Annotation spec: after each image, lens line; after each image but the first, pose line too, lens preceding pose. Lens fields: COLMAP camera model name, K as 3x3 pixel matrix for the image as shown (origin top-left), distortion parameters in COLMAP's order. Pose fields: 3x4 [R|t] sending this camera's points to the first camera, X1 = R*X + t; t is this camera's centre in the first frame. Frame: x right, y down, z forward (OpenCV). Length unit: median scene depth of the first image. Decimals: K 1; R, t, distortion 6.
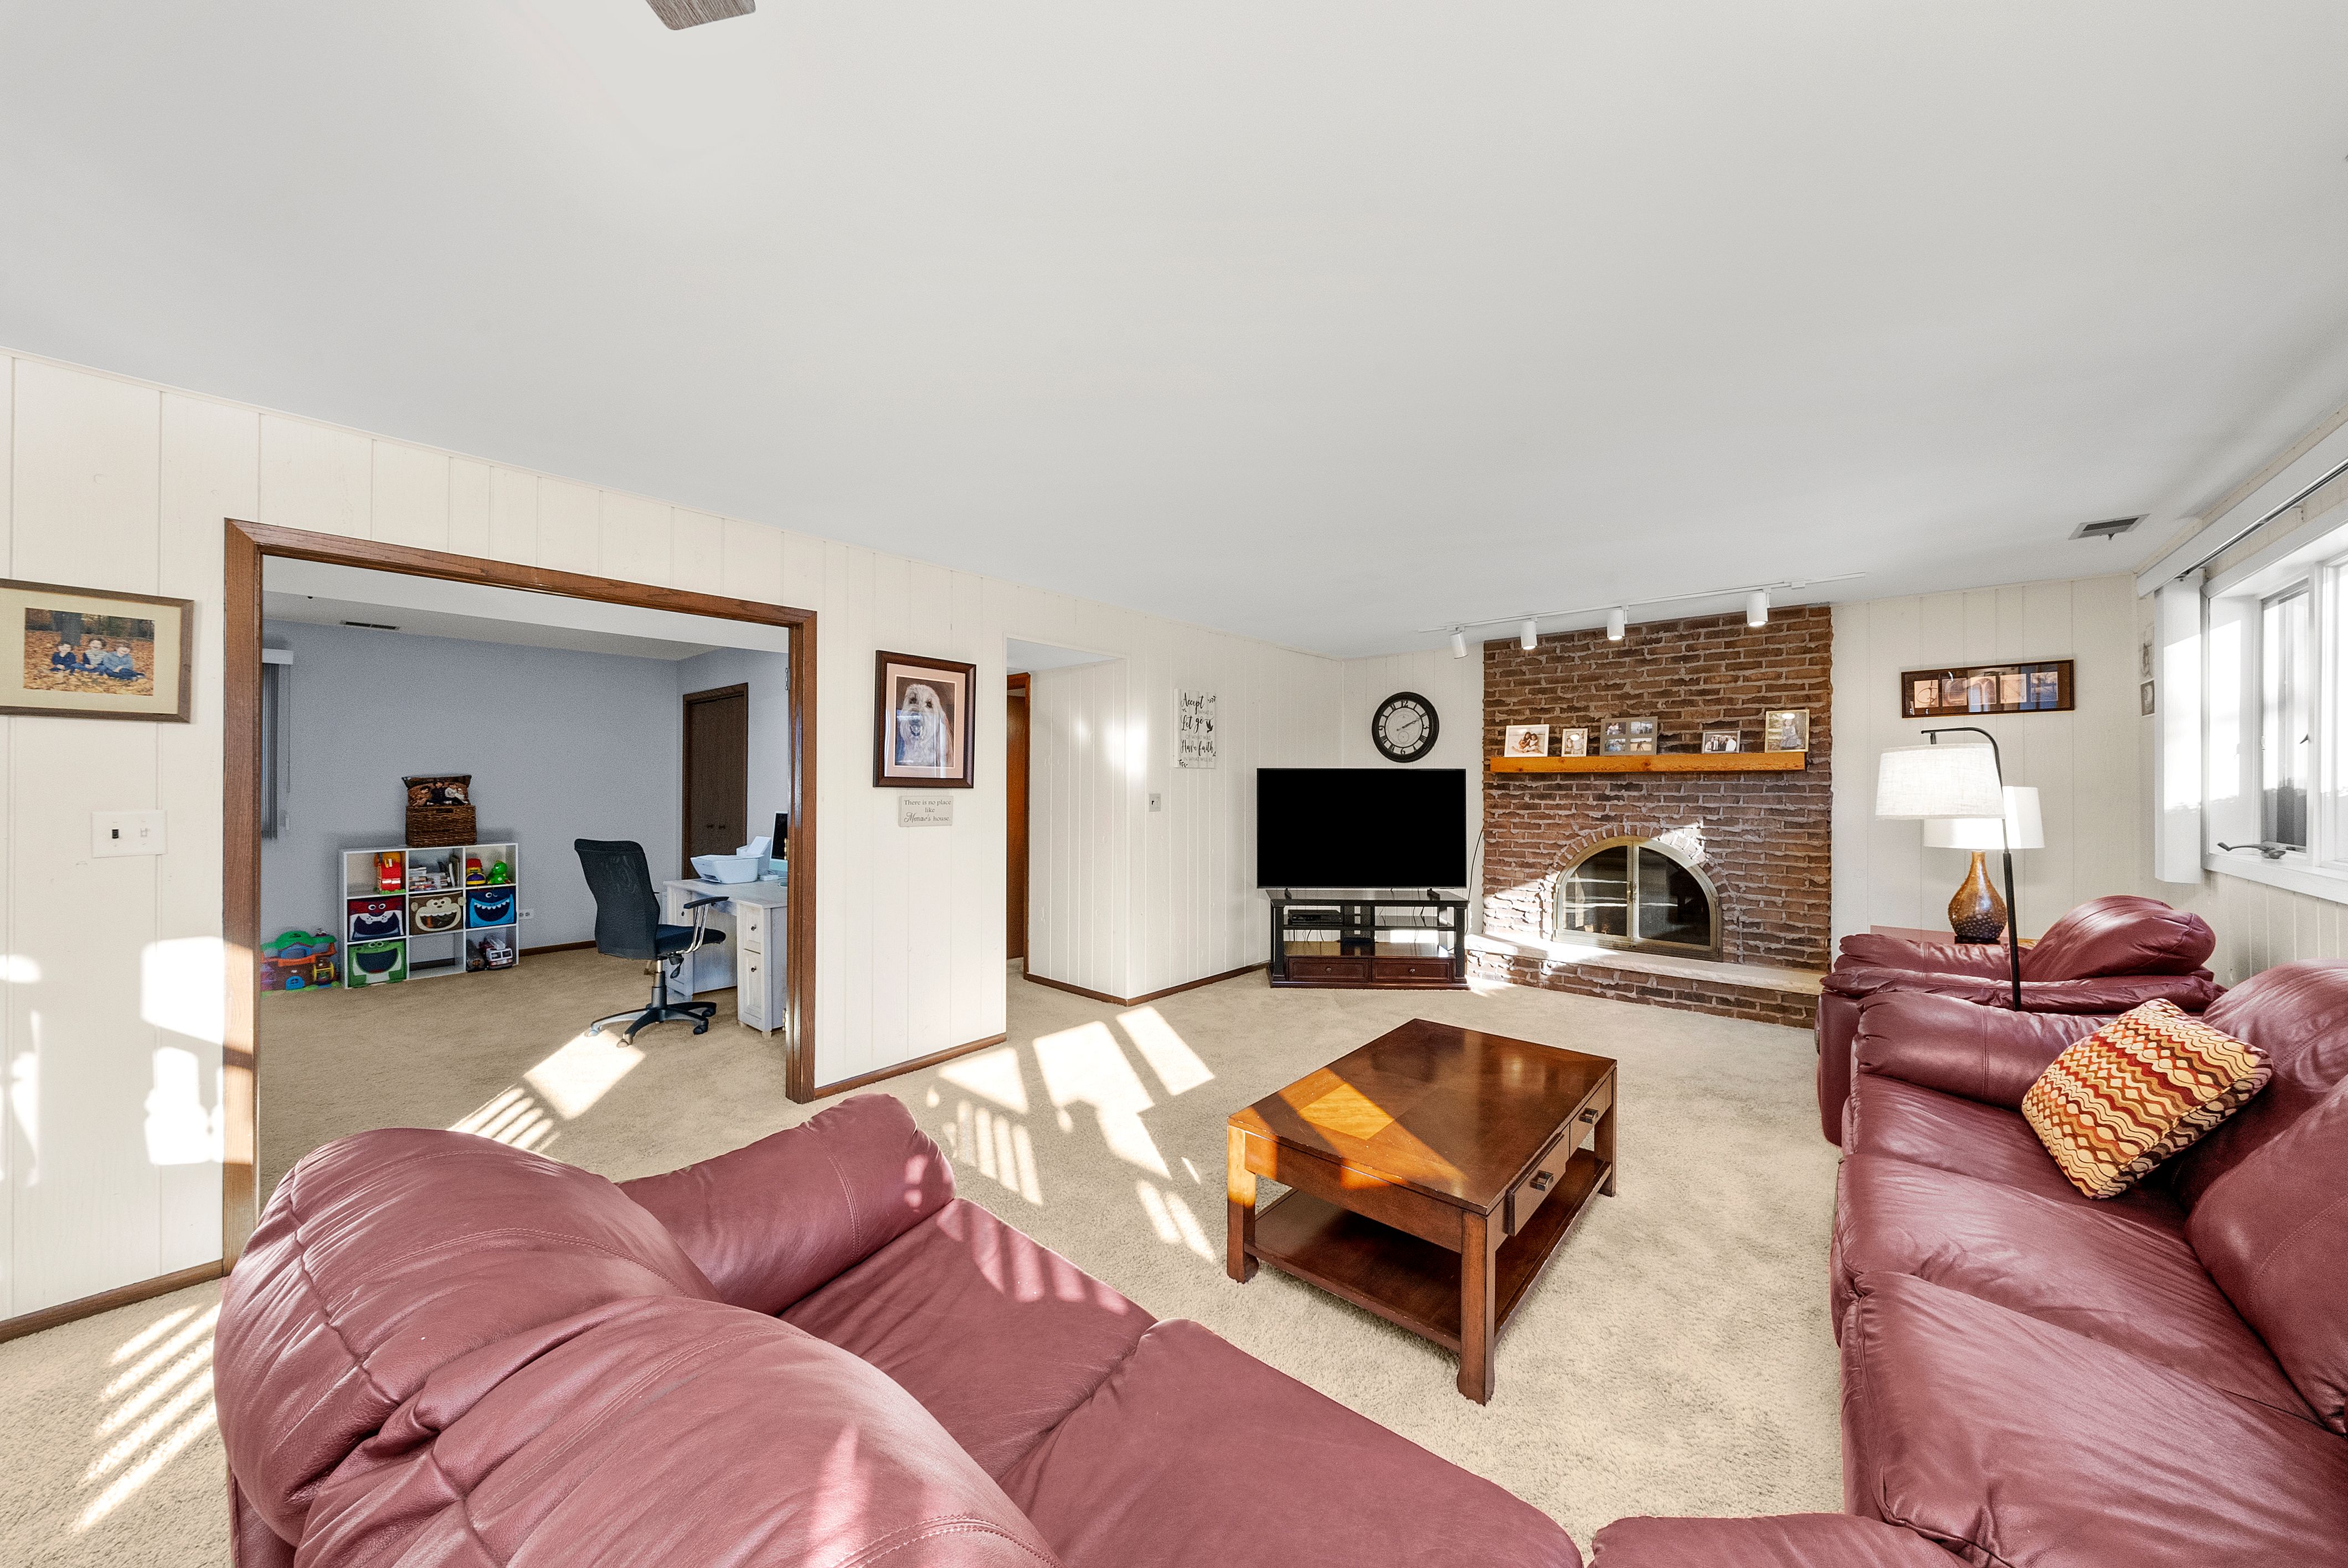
lens RADIAL K [[818.5, 0, 1167.7], [0, 818.5, 780.6], [0, 0, 1]] dist [-0.000272, 0.000047]
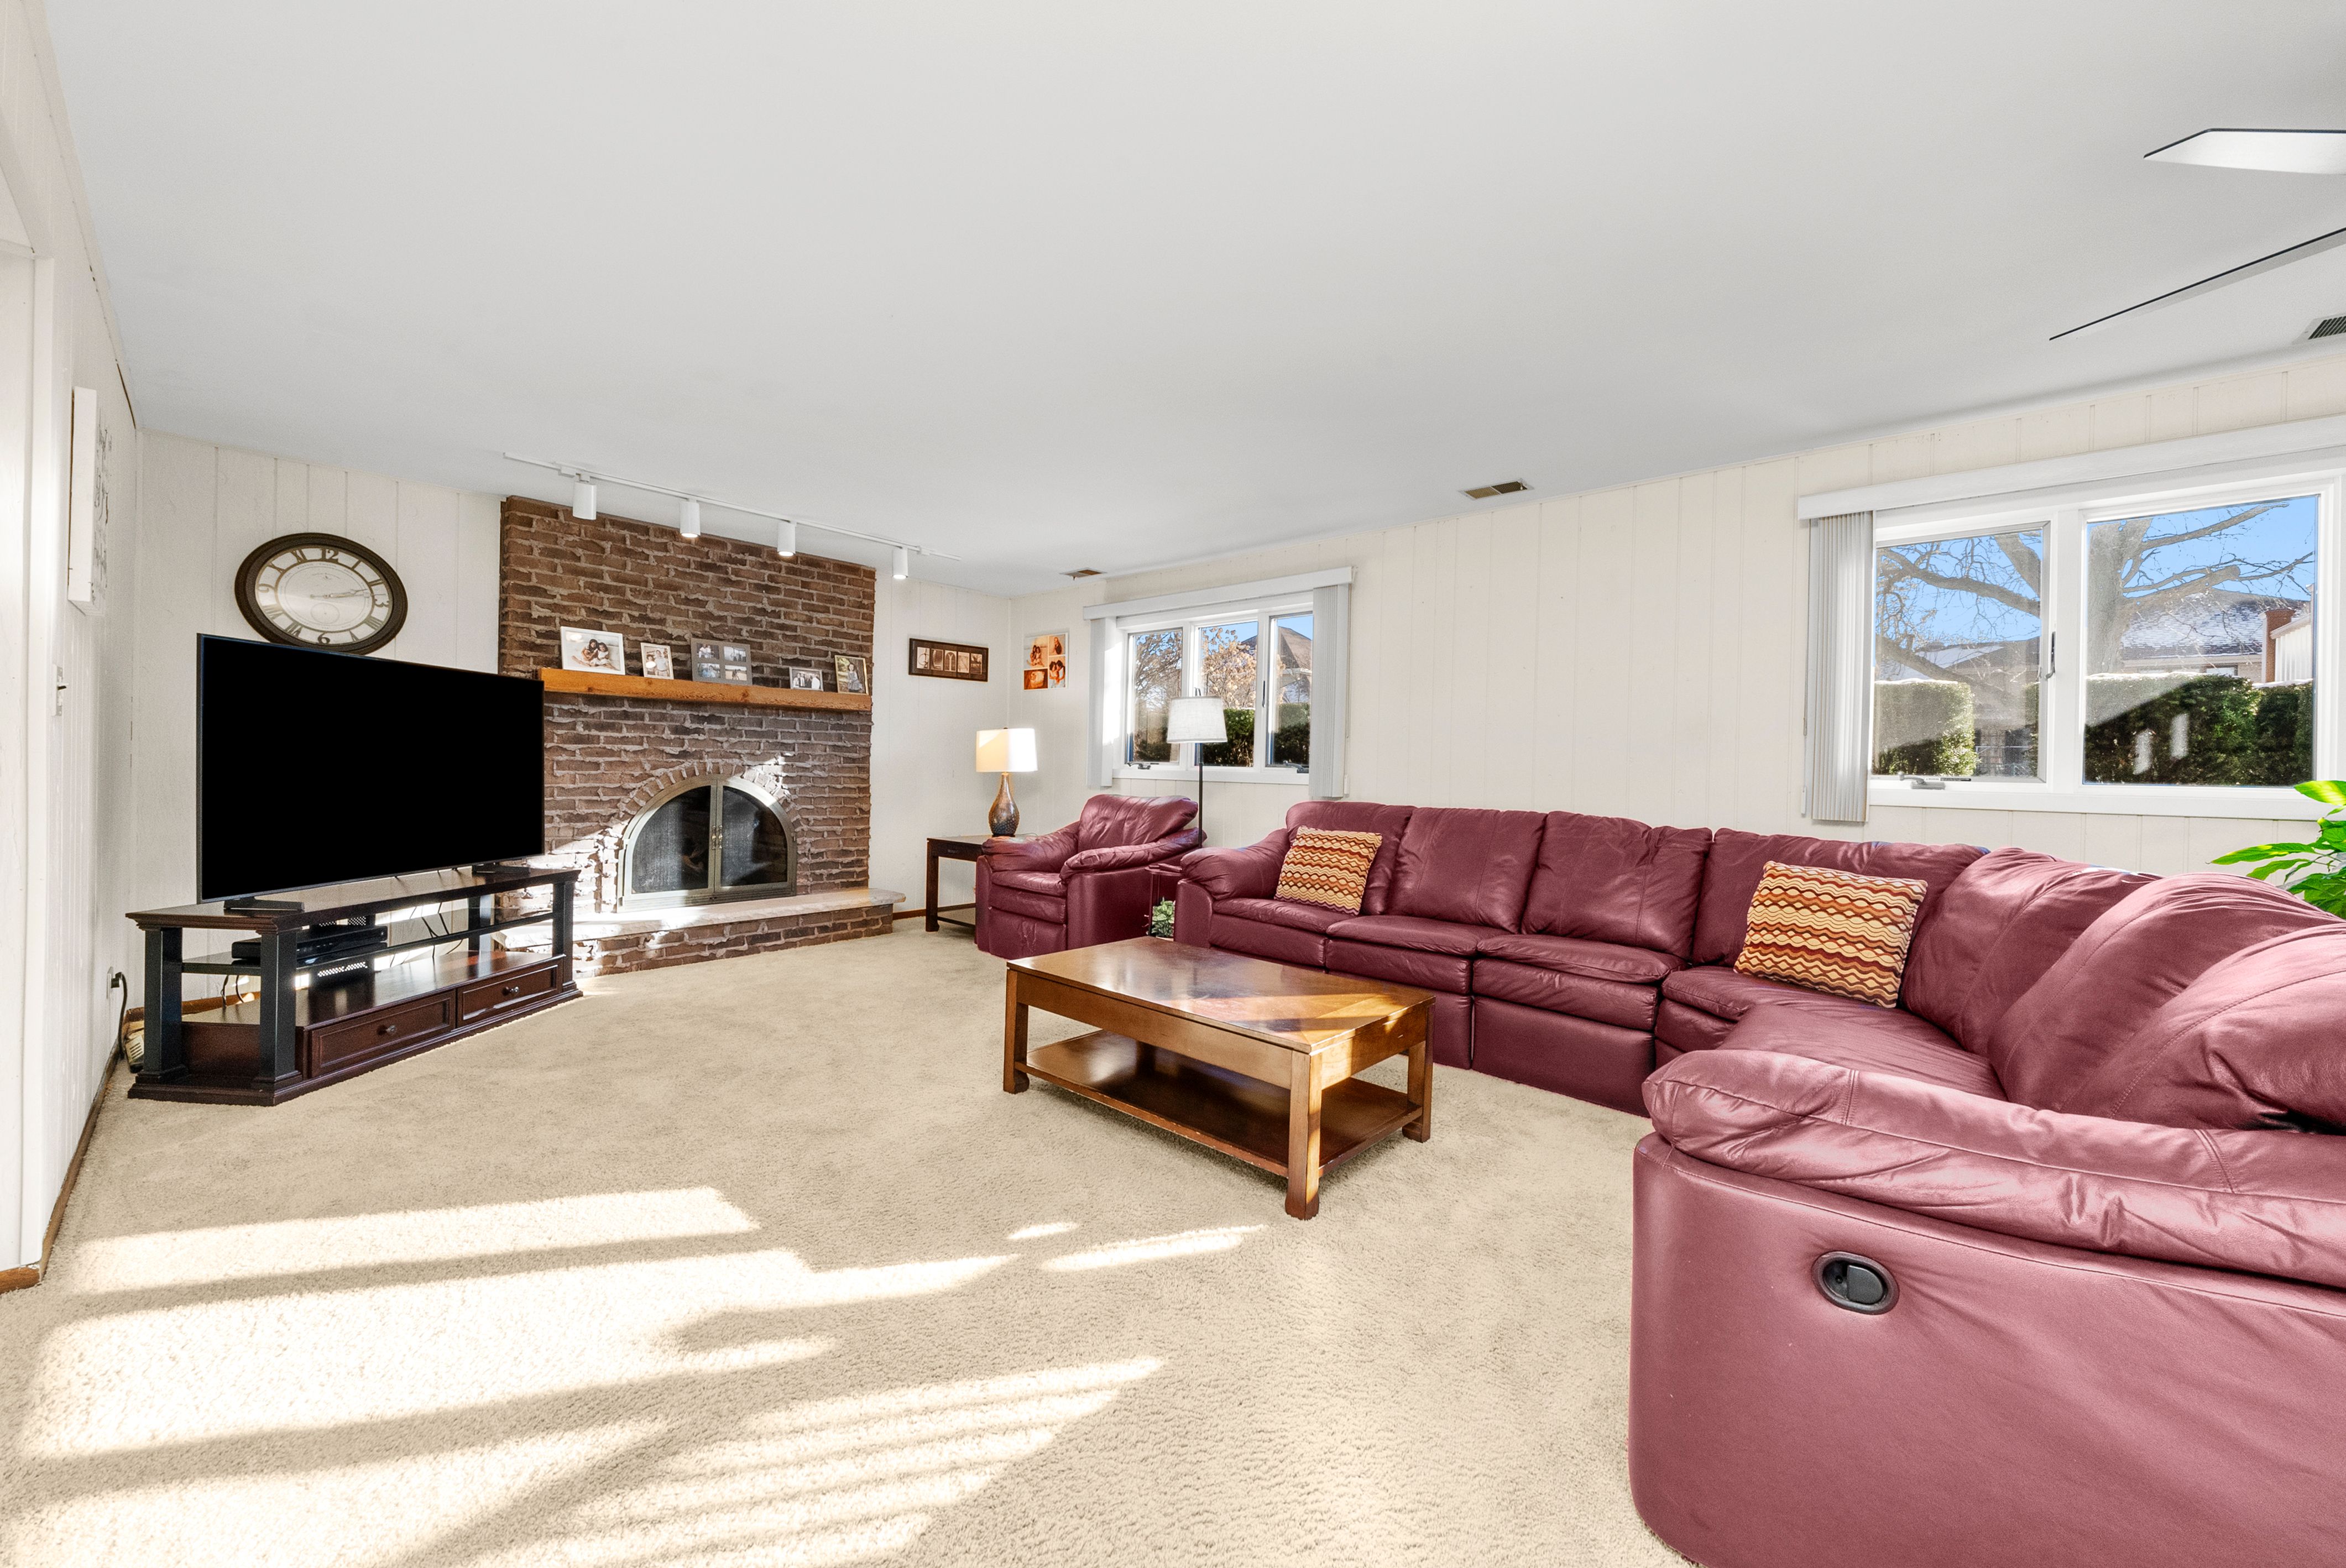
lens RADIAL K [[882.5, 0, 1163.8], [0, 882.5, 770.3], [0, 0, 1]] dist [0.014610, -0.000169]
pose [[0.022962, -0.004958, 0.999724, -0.395193], [-0.025796, 0.999652, 0.005550, 0.046268], [-0.999403, -0.025916, 0.022827, 0.501611]]
